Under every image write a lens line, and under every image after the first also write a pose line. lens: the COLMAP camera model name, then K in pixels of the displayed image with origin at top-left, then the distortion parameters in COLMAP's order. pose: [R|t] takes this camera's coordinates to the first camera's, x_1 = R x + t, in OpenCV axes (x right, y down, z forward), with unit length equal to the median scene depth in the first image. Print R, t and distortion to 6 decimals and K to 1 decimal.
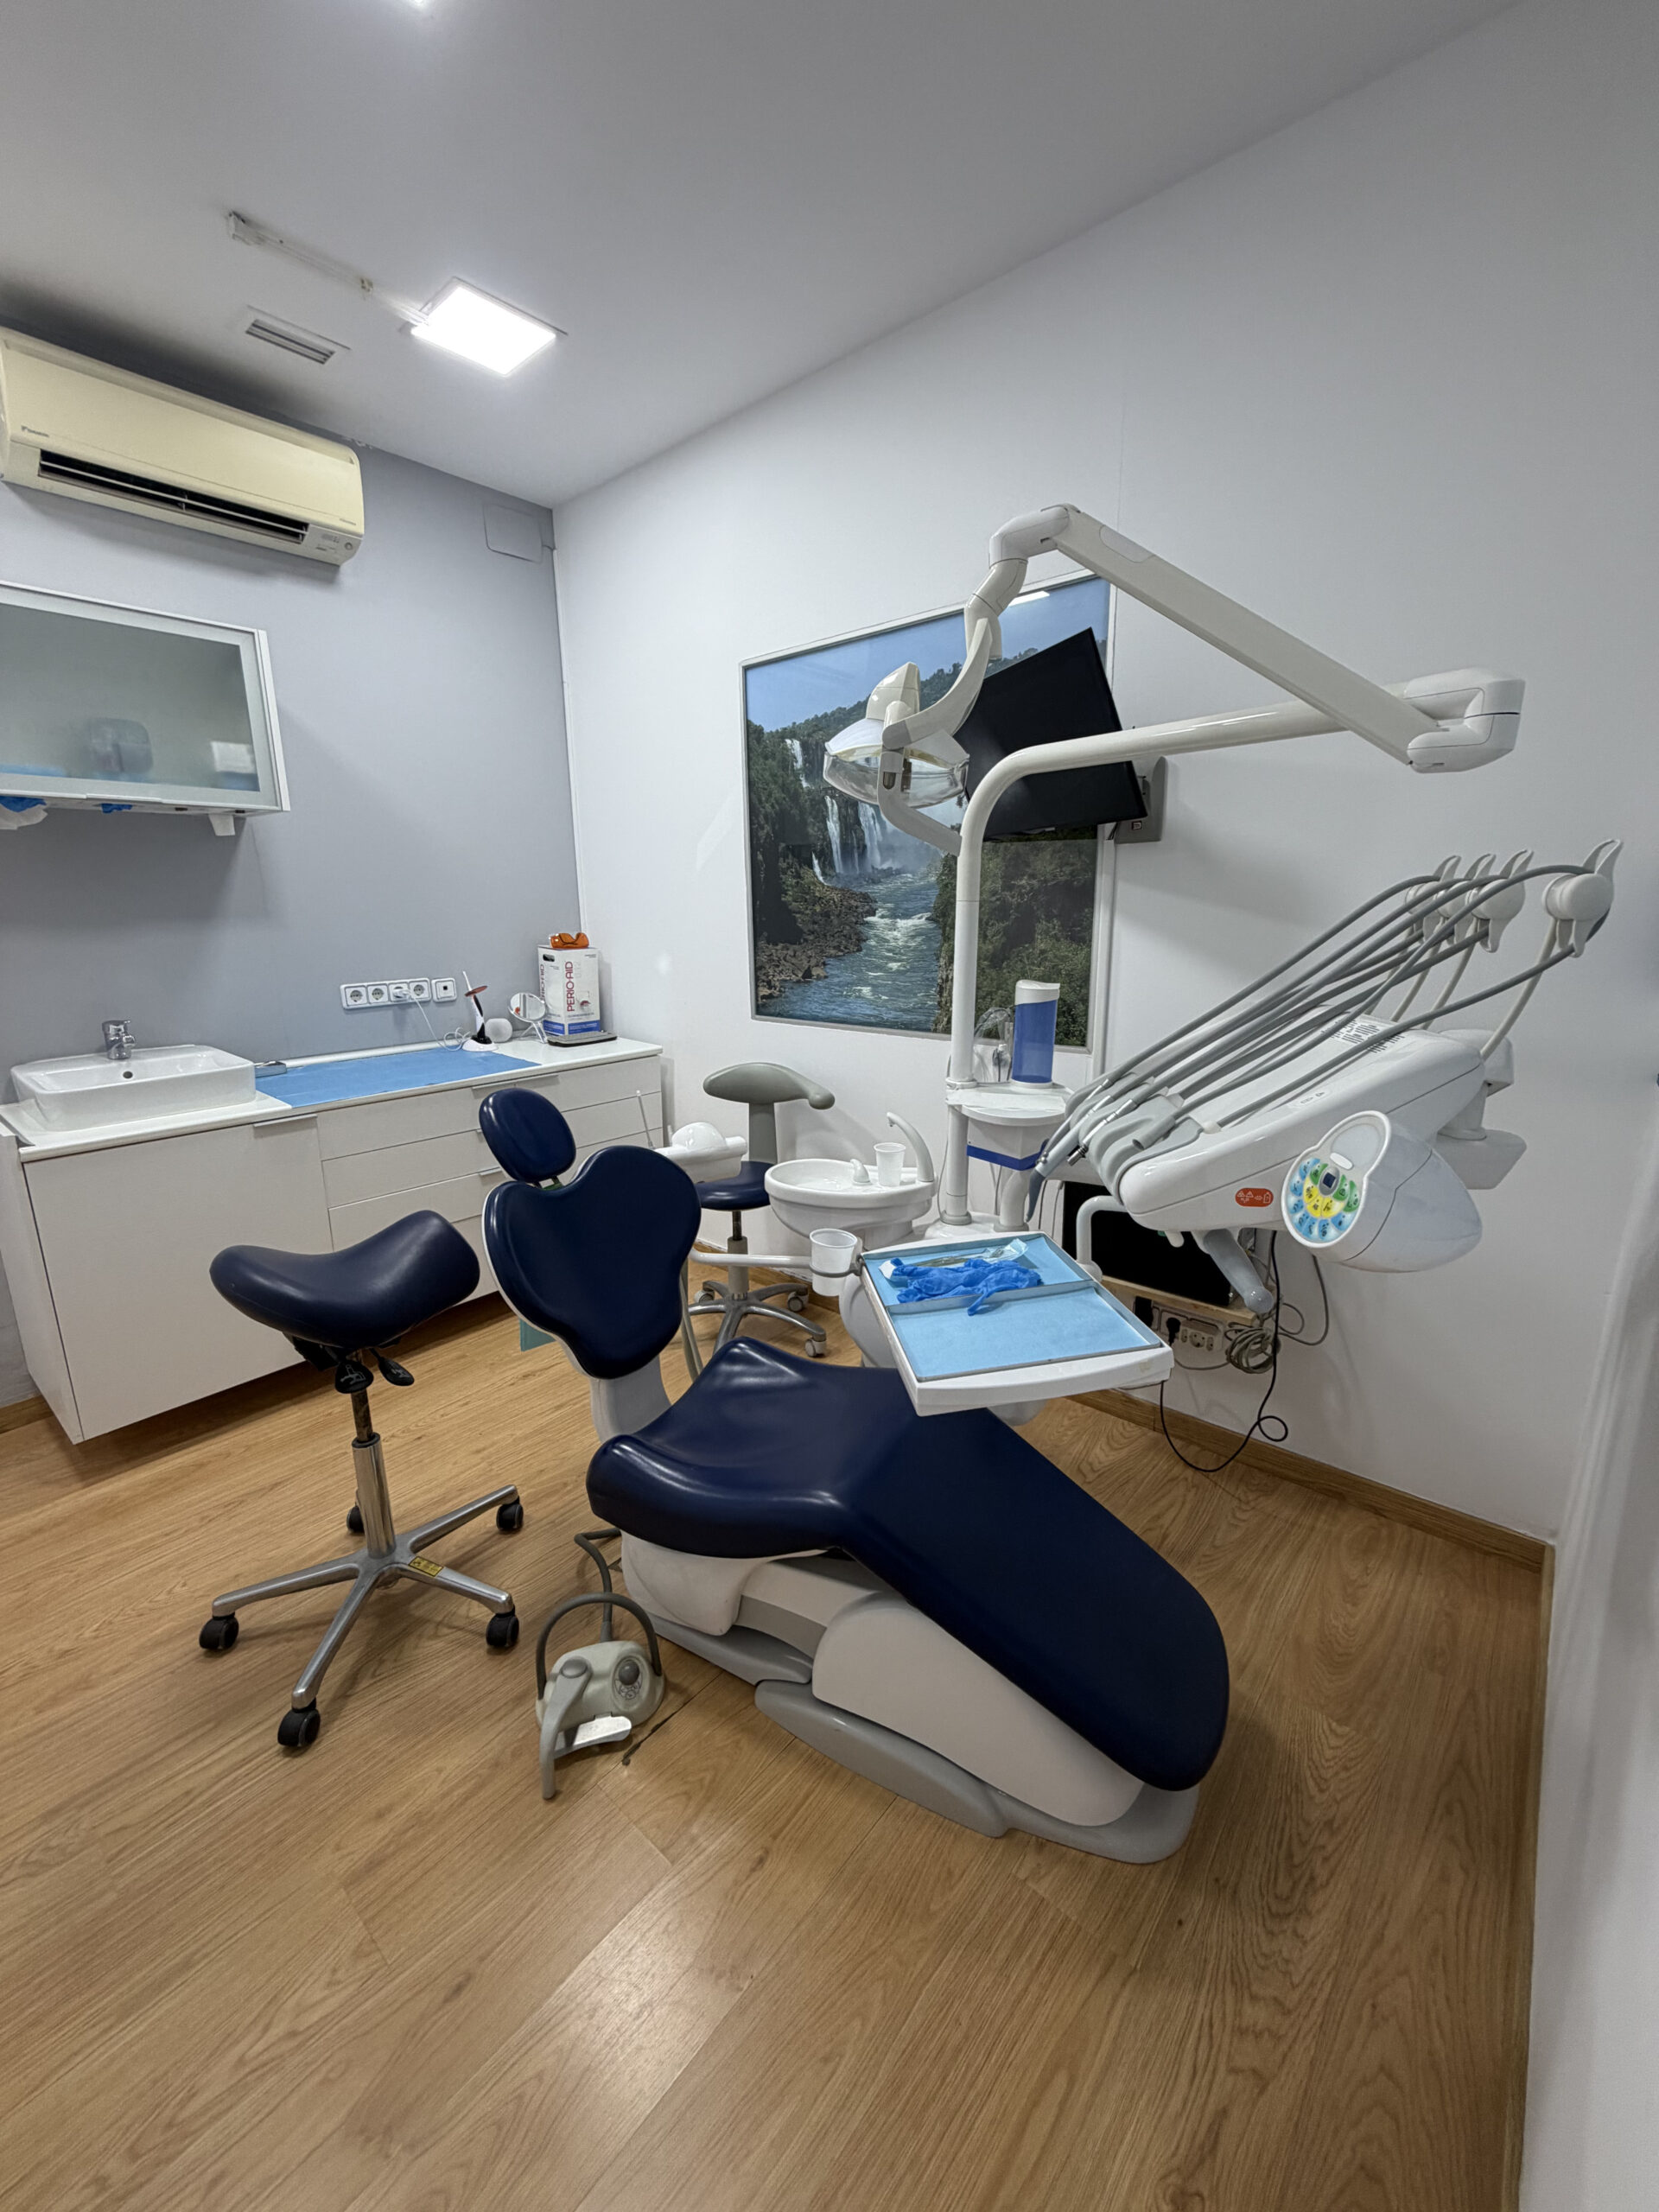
lens RADIAL K [[884.3, 0, 827.3], [0, 884.3, 1099.8], [0, 0, 1]] dist [-0.000369, 0.000998]
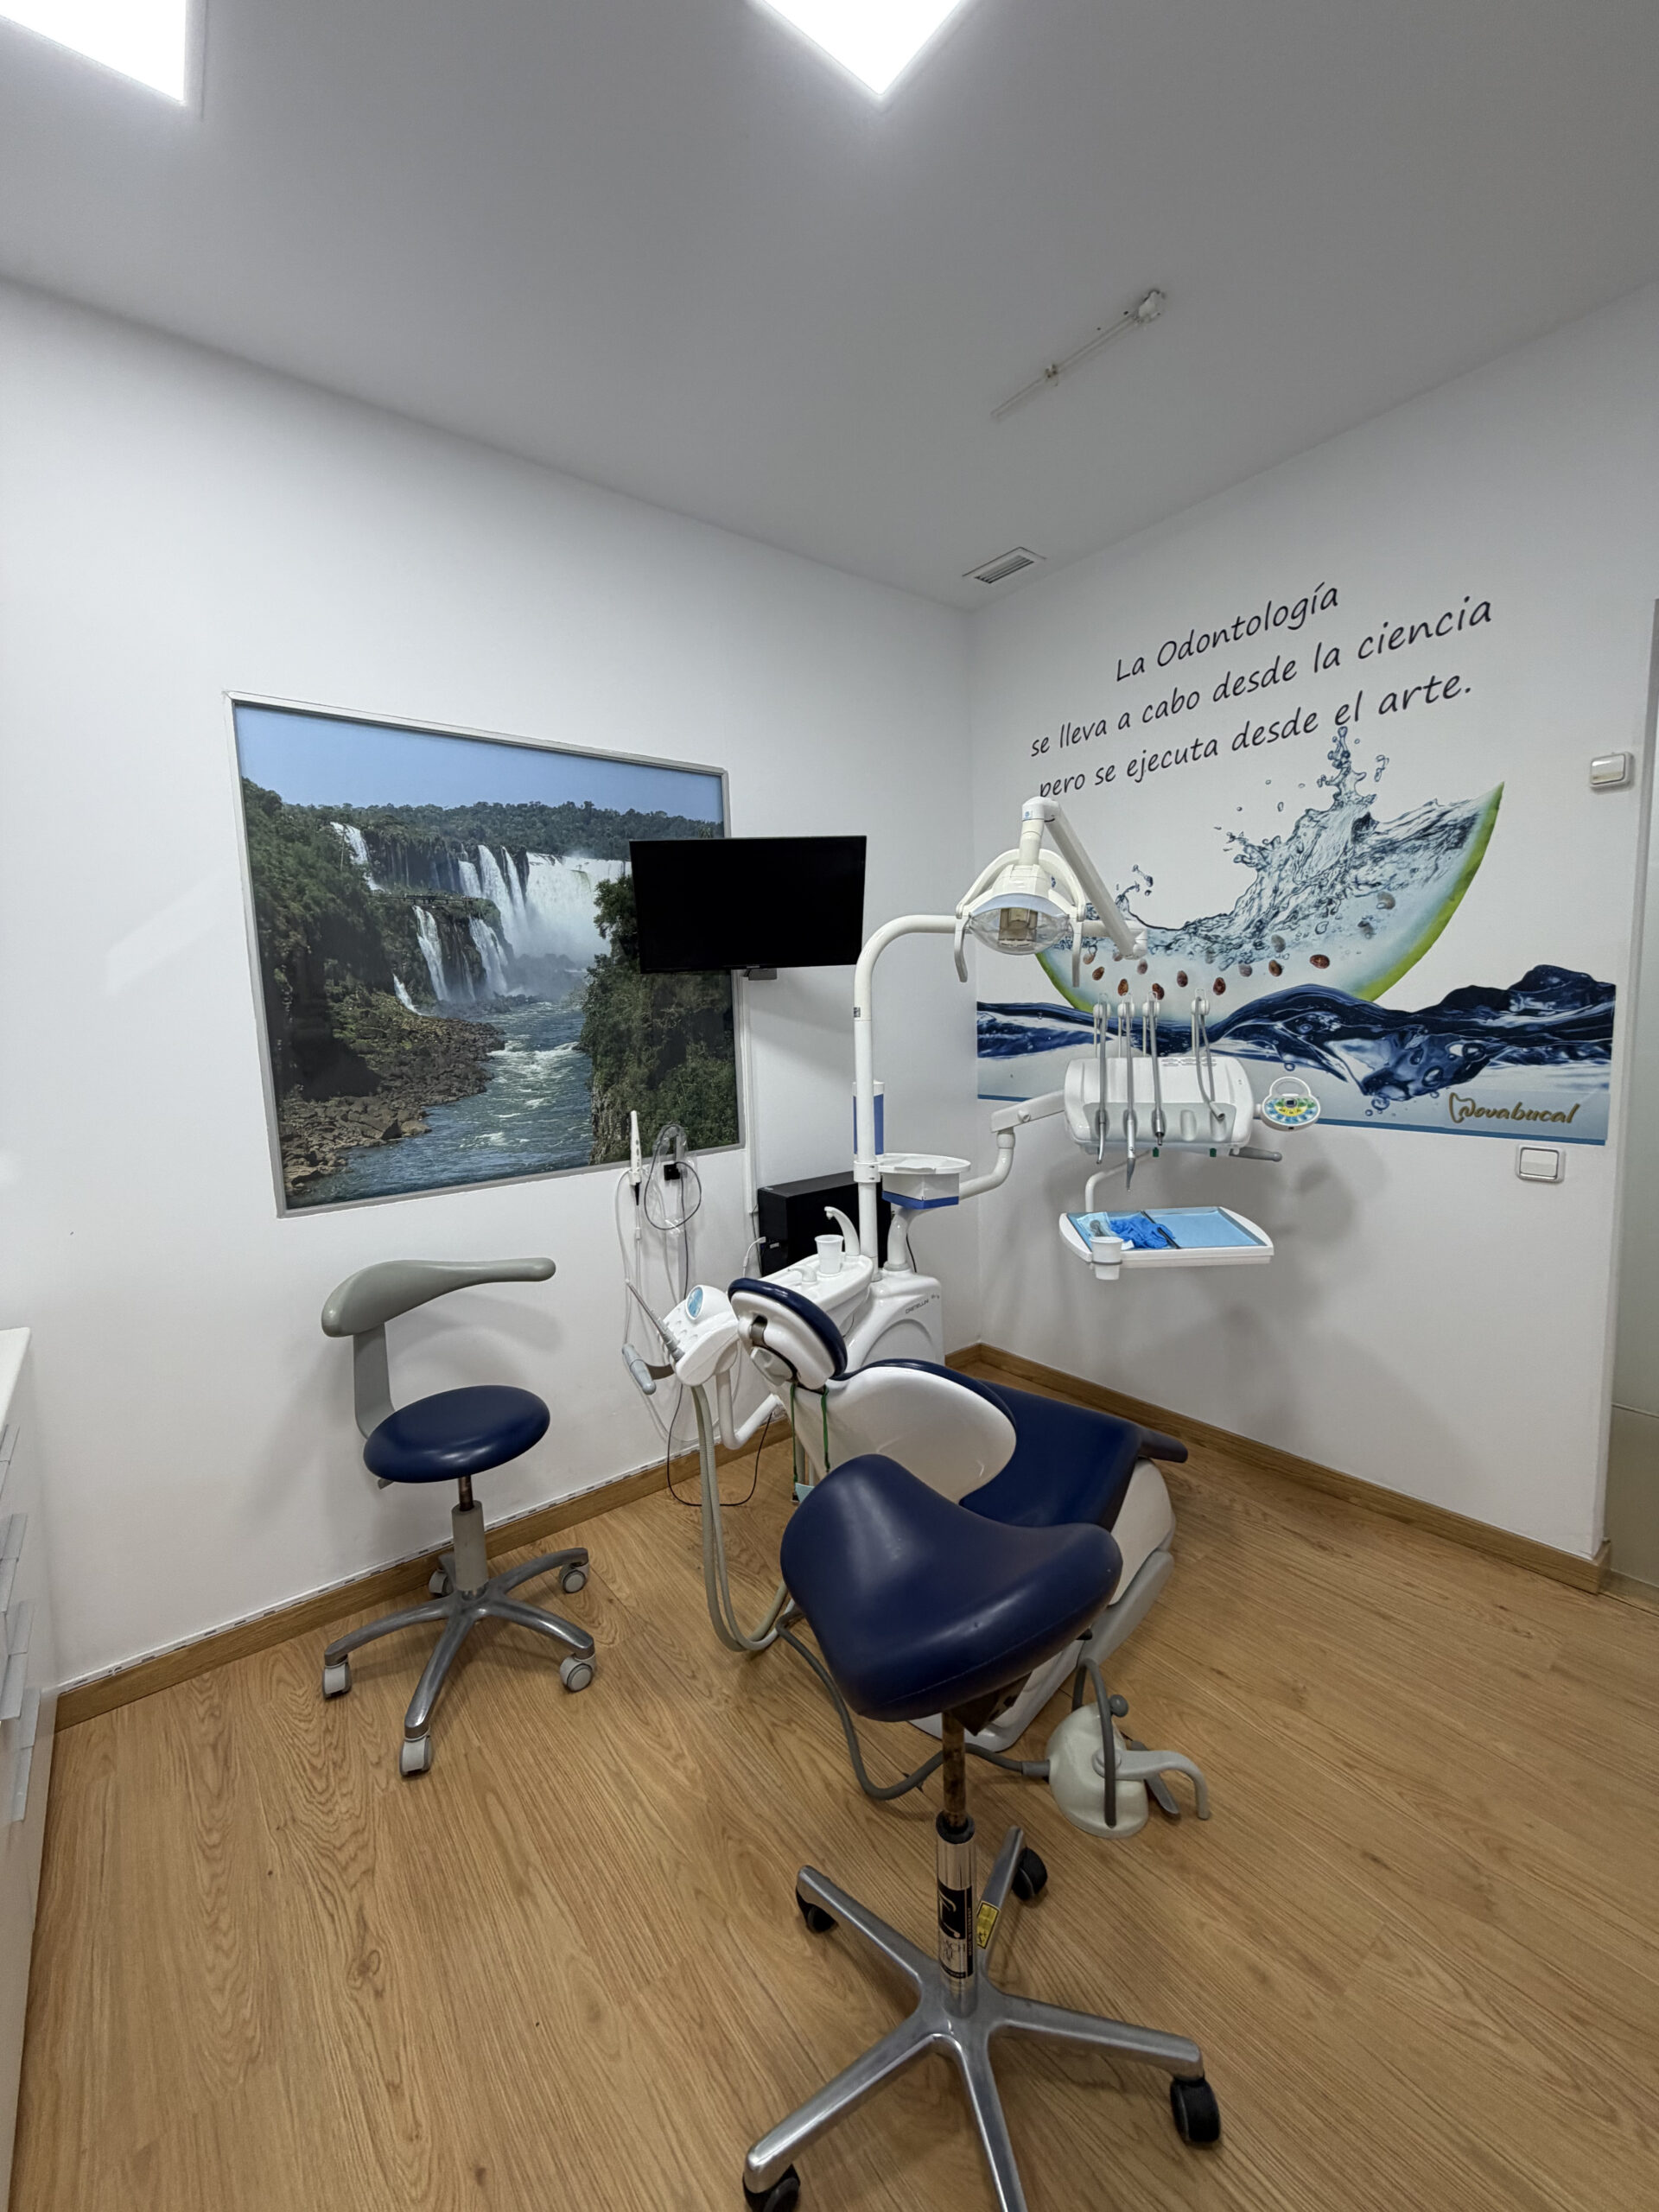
lens RADIAL K [[884.3, 0, 823.0], [0, 884.3, 1096.7], [0, 0, 1]] dist [-0.000369, 0.000998]
pose [[0.193437, -0.092482, 0.976744, -0.725041], [0.246439, 0.968210, 0.042868, -0.122094], [-0.949658, 0.232416, 0.210079, 0.527284]]
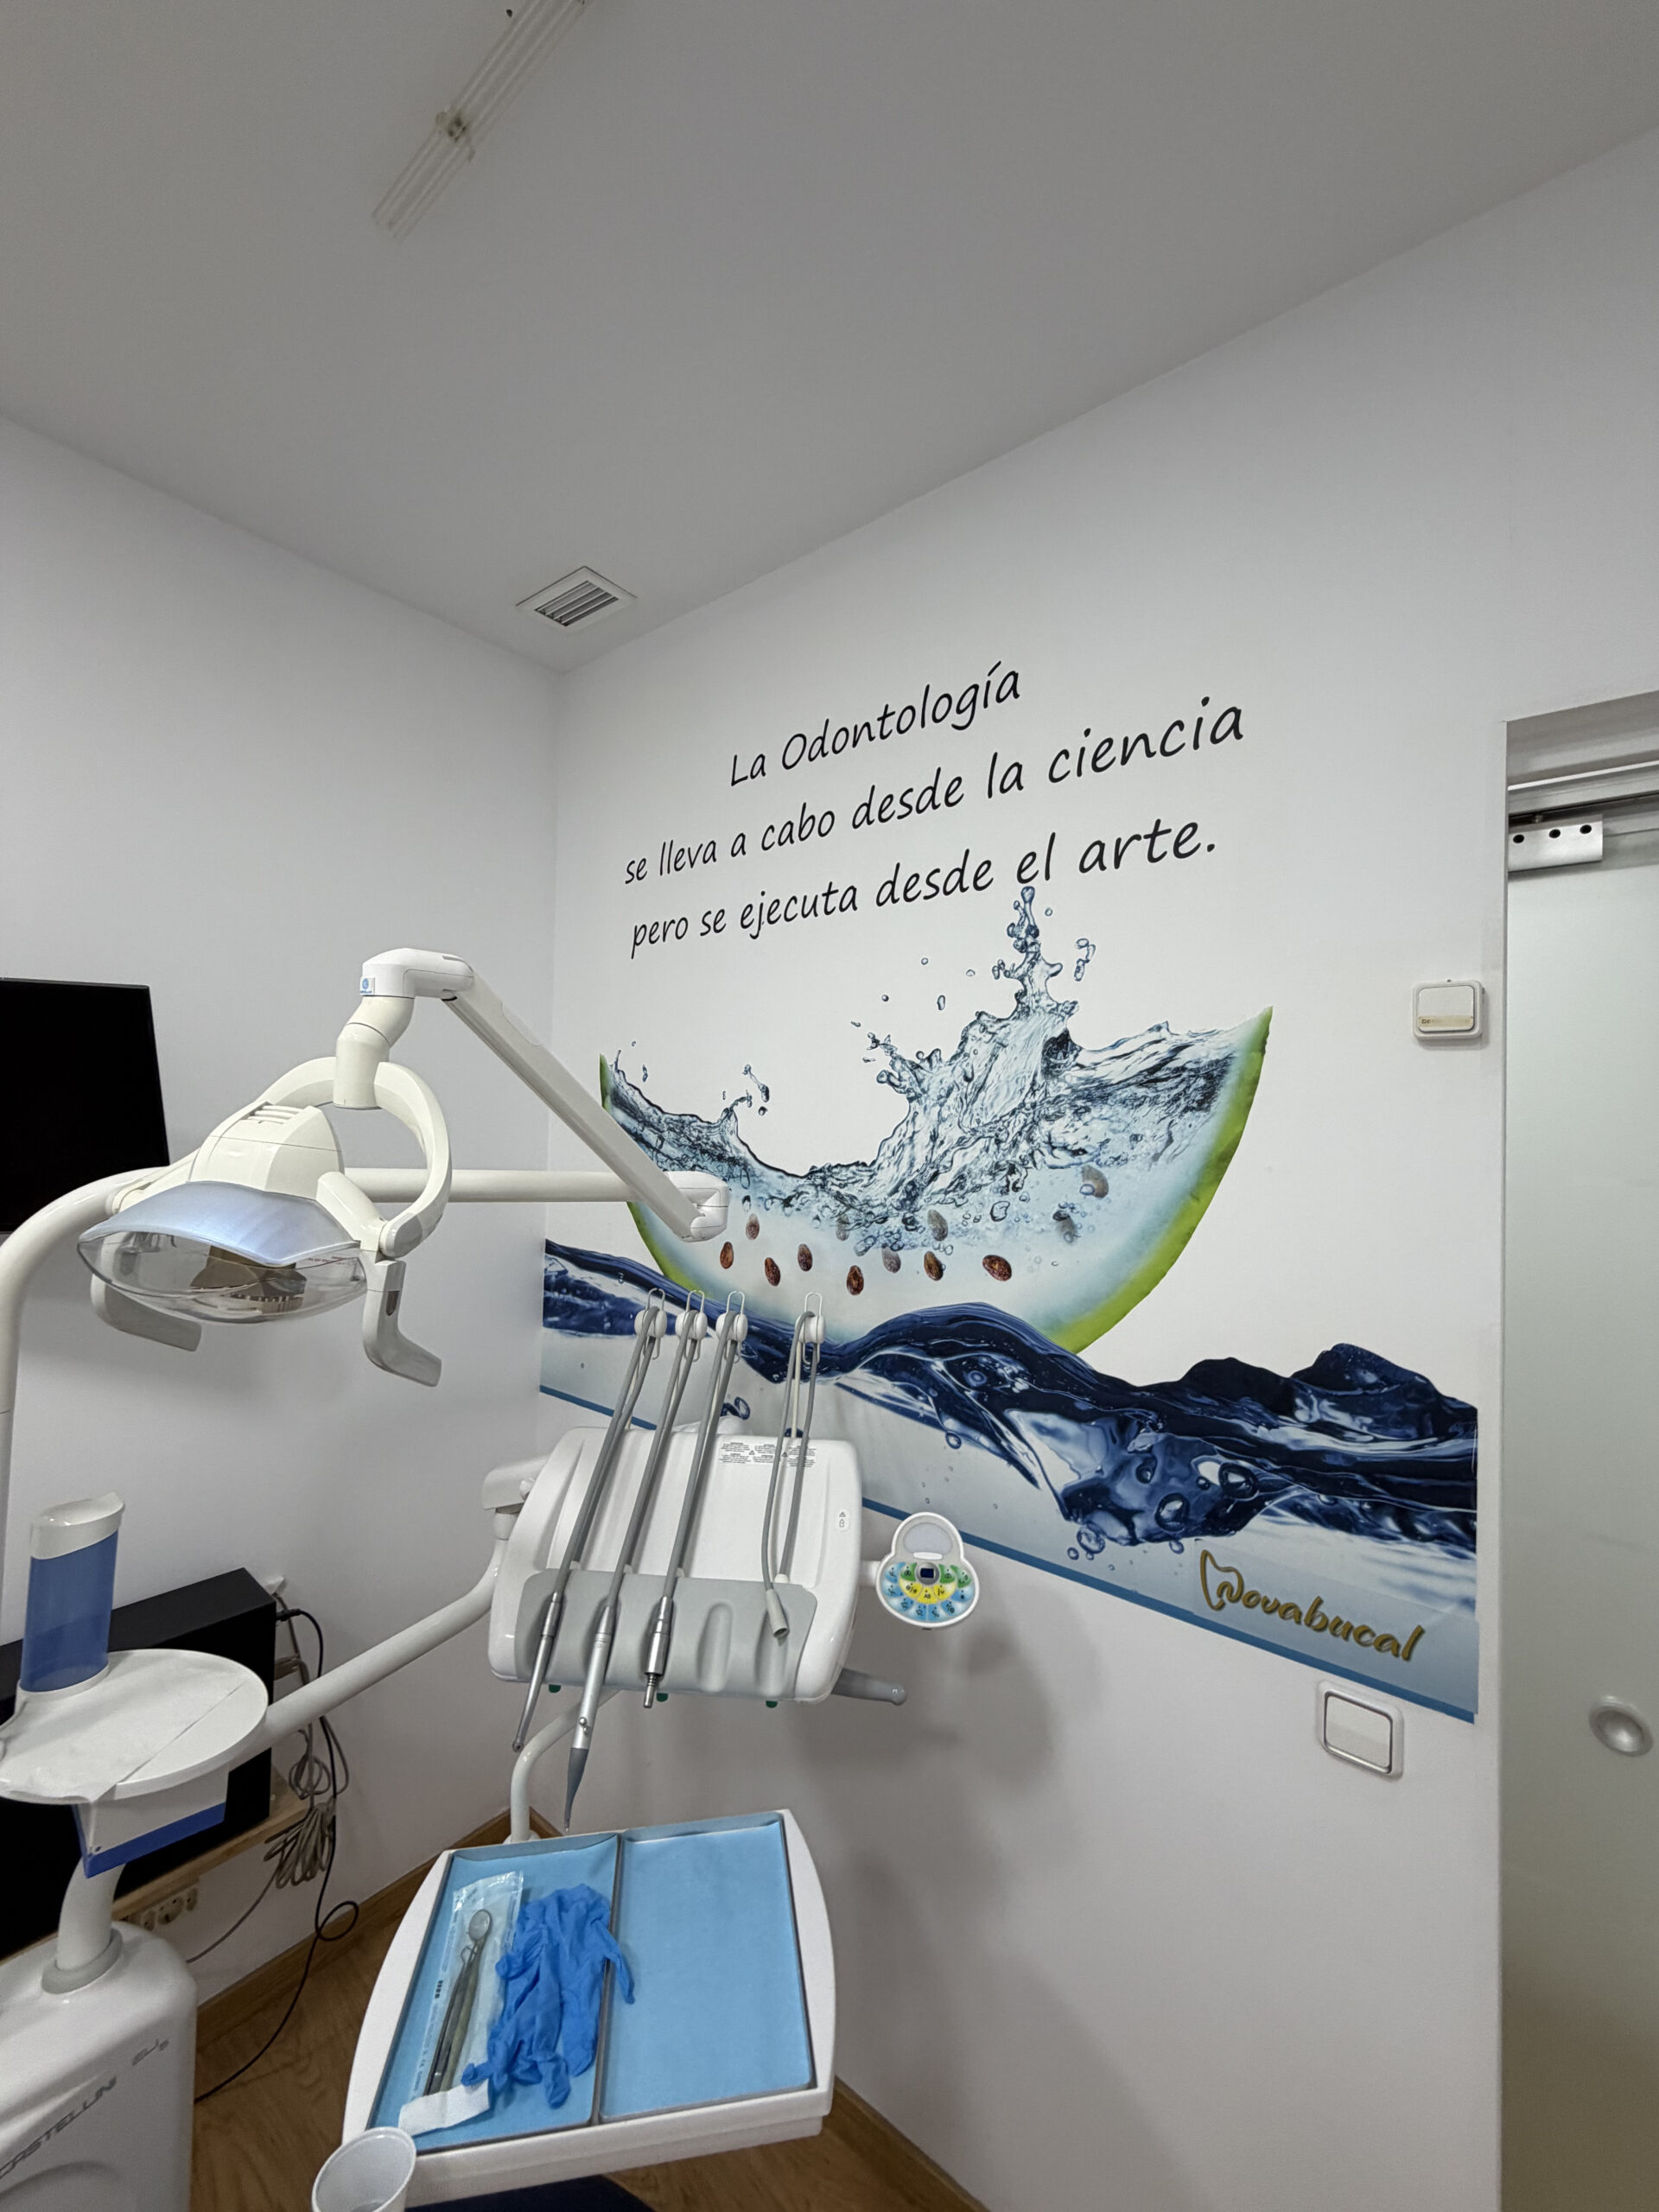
lens RADIAL K [[884.3, 0, 821.6], [0, 884.3, 1094.0], [0, 0, 1]] dist [-0.000369, 0.000998]
pose [[-0.025797, 0.049616, 0.998435, -0.269142], [0.196569, 0.979520, -0.043597, -0.189909], [-0.980151, 0.195137, -0.035022, 0.307796]]
